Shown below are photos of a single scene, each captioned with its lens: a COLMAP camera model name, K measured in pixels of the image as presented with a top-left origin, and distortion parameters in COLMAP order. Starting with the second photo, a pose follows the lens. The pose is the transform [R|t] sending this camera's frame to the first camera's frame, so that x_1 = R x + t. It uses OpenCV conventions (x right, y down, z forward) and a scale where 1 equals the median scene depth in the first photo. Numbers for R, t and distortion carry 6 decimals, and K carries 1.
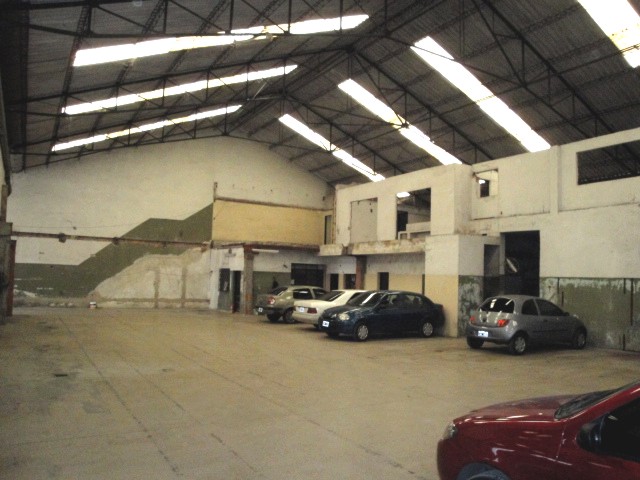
lens RADIAL K [[535.0, 0, 320.0], [0, 535.0, 240.0], [0, 0, 1]] dist [-0.173885, 0.163042]
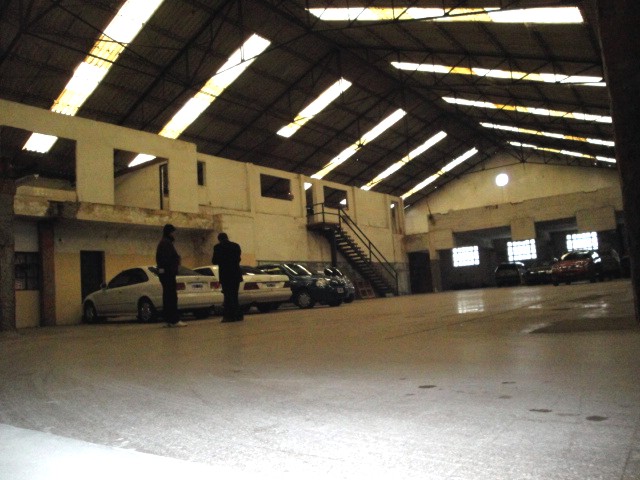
lens RADIAL K [[535.0, 0, 320.0], [0, 535.0, 240.0], [0, 0, 1]] dist [-0.173885, 0.163042]
pose [[-0.385653, 0.094555, 0.917786, -0.768139], [-0.009408, 0.994280, -0.106389, 0.143426], [-0.922596, -0.049664, -0.382558, 1.202126]]
